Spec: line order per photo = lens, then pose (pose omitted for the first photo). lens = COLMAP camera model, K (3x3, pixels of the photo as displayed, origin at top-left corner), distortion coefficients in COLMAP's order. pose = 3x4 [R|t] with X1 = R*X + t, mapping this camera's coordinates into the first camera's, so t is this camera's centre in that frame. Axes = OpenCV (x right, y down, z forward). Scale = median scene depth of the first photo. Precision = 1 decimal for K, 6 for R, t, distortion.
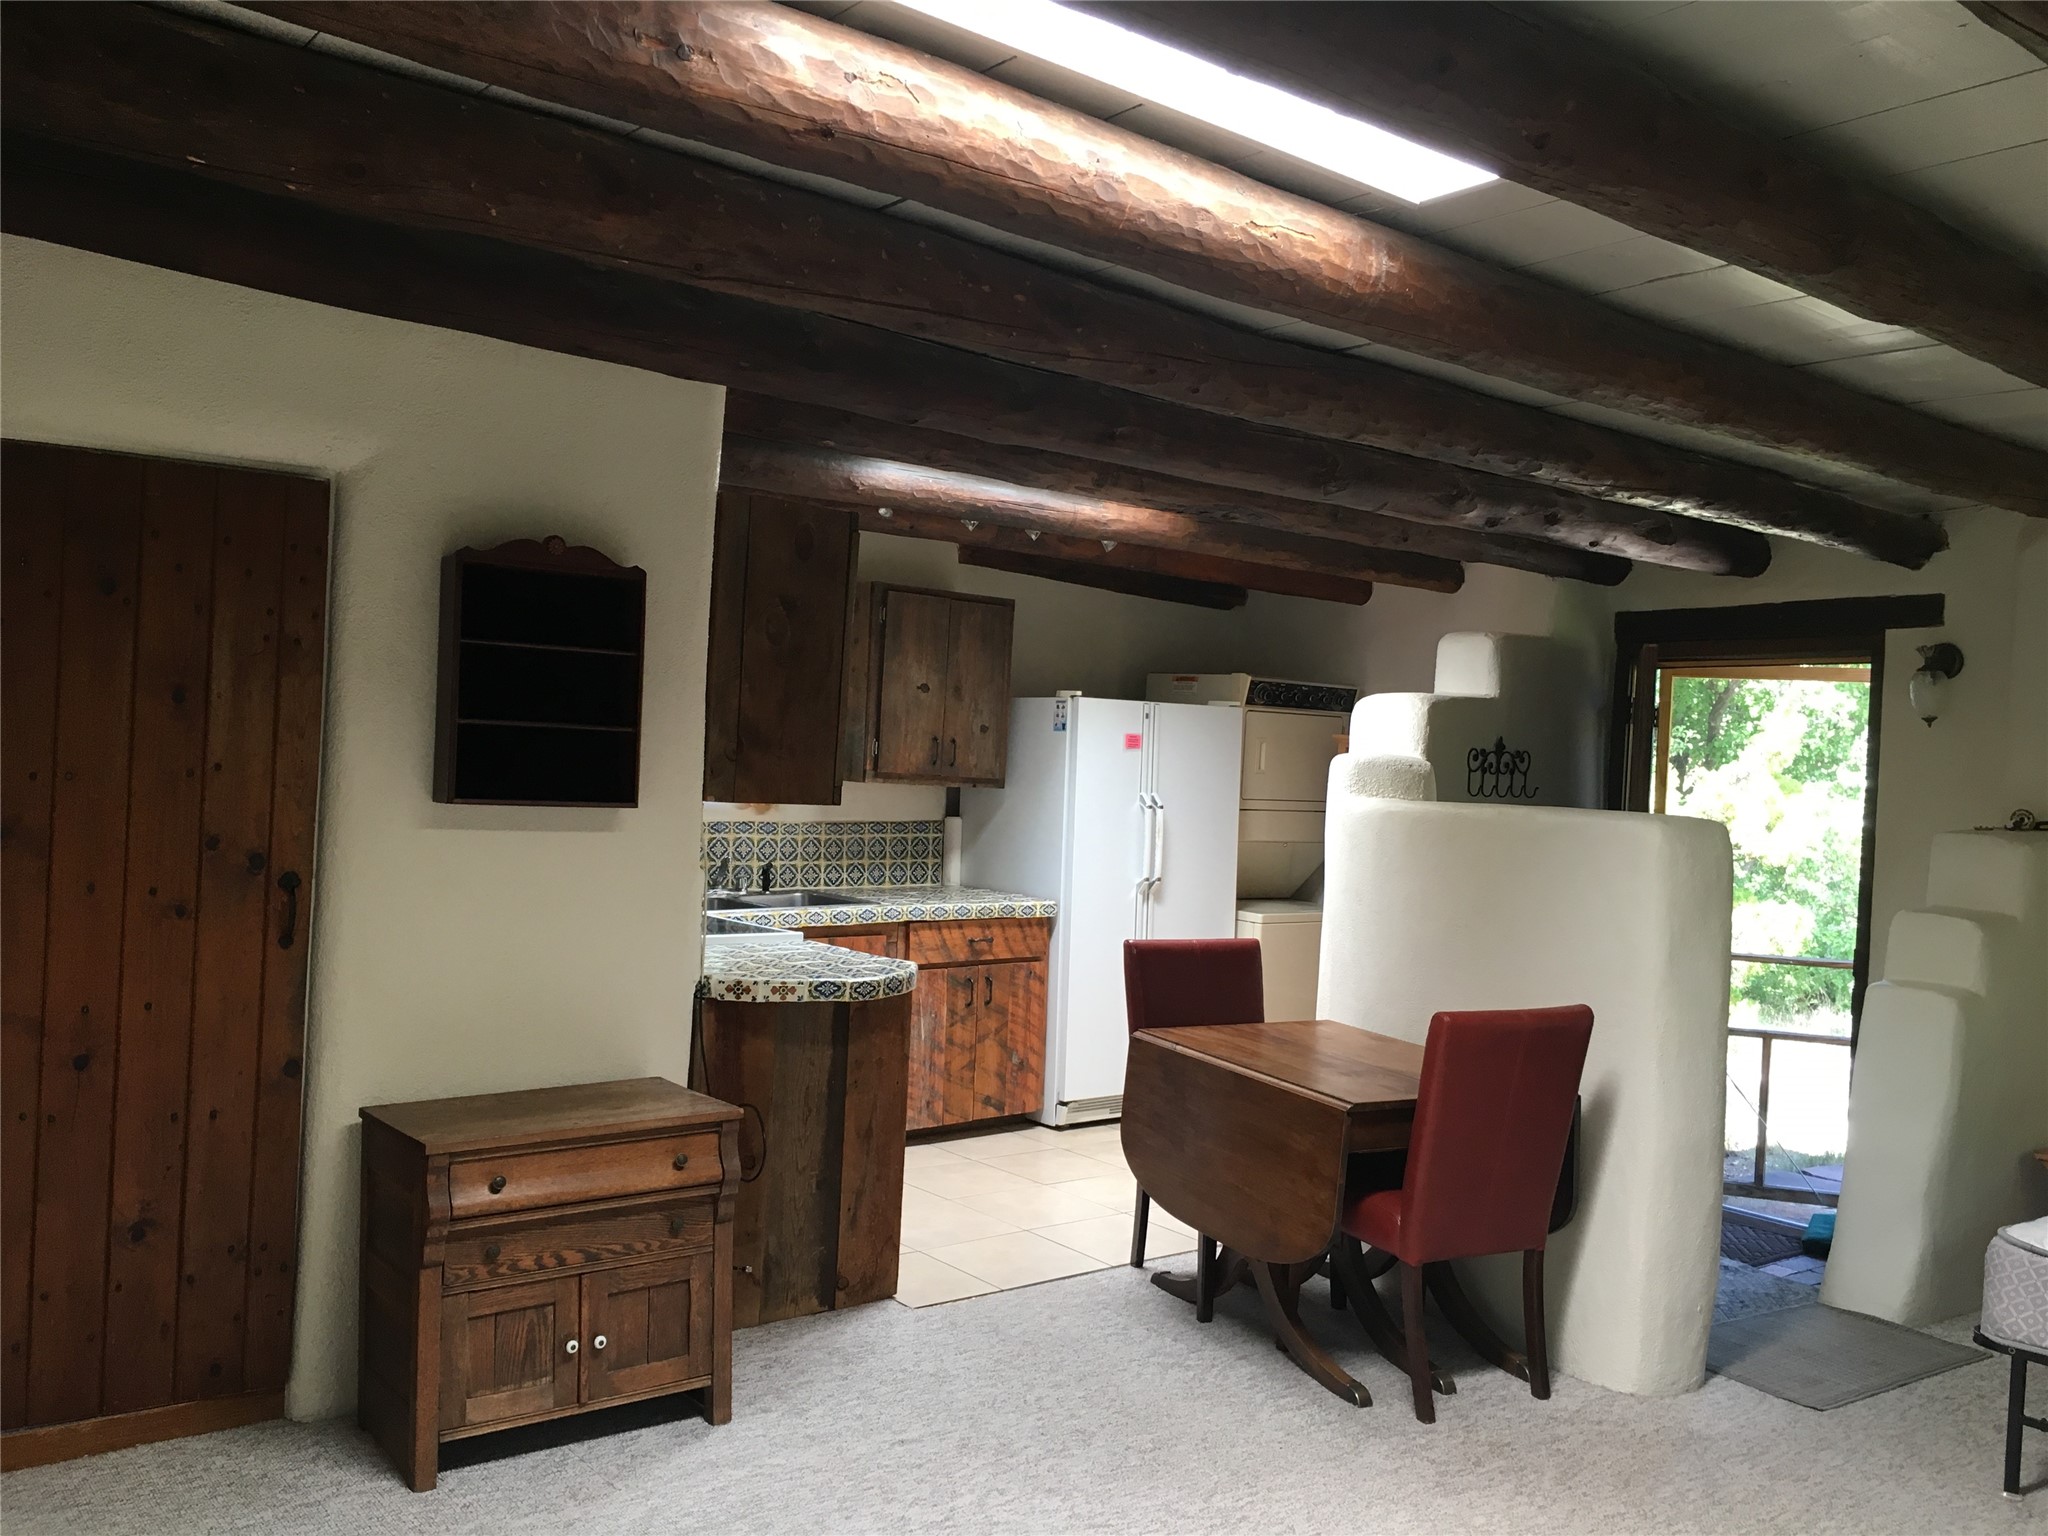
lens RADIAL K [[1750.5, 0, 1024.0], [0, 1750.5, 768.0], [0, 0, 1]] dist [0.070255, -0.094551]
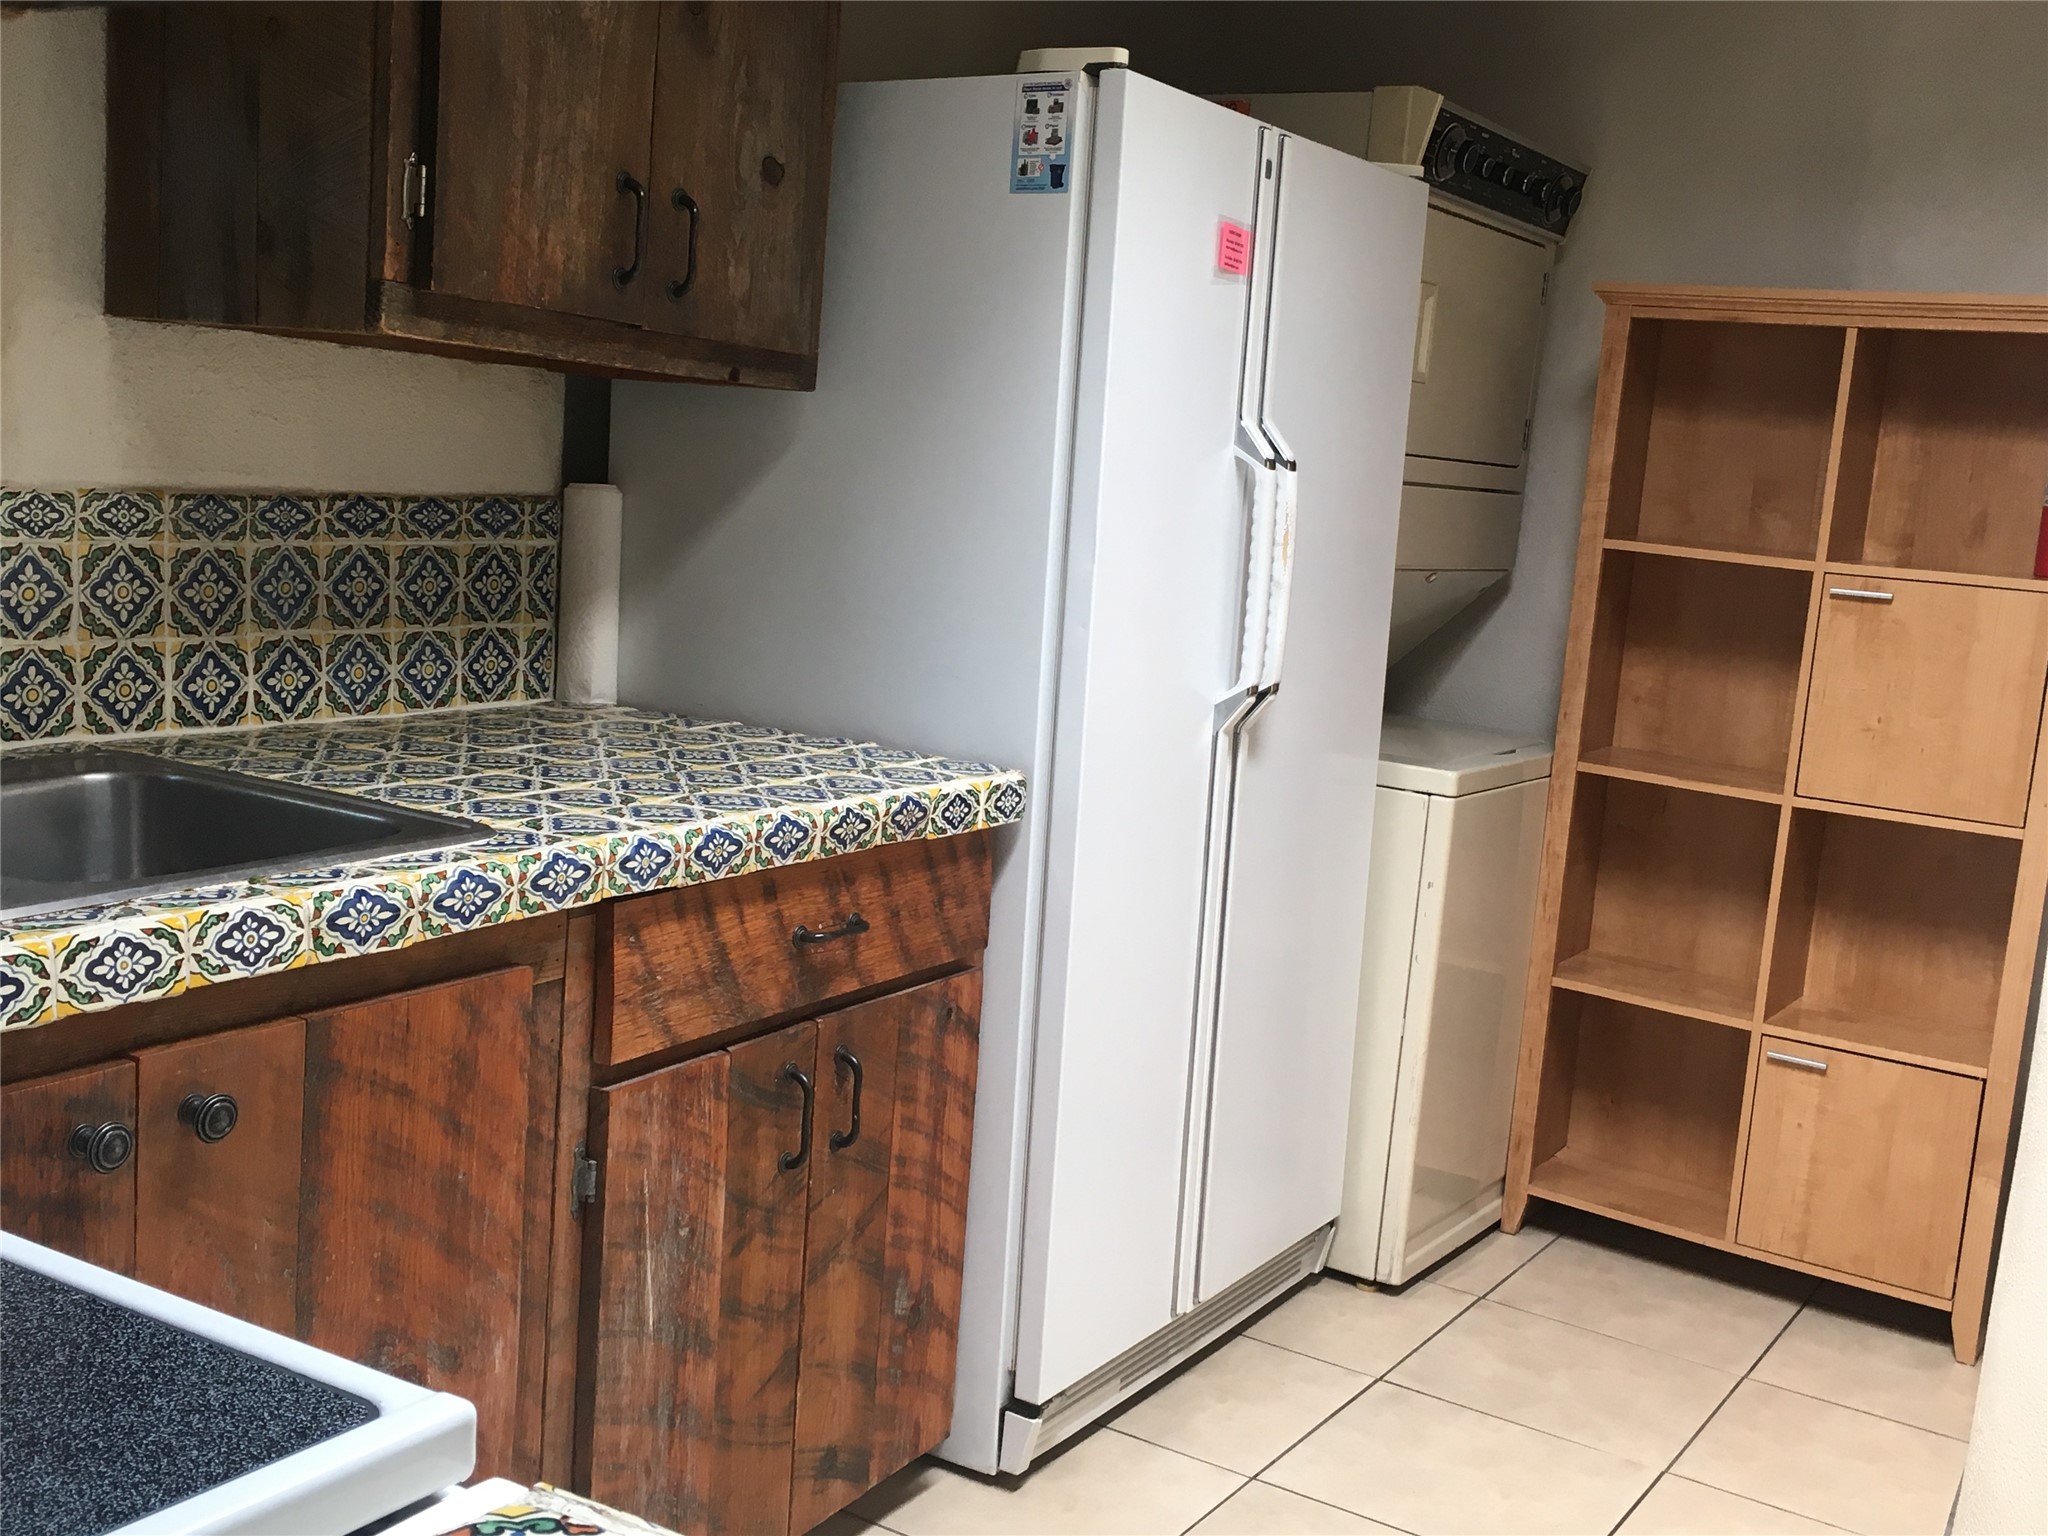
lens RADIAL K [[2185.2, 0, 1024.0], [0, 2185.2, 768.0], [0, 0, 1]] dist [0.049879, 0.008577]
pose [[0.942902, -0.022881, 0.332283, -0.106045], [-0.025786, 0.989628, 0.141318, 0.022411], [-0.332070, -0.141817, 0.932533, 0.648825]]
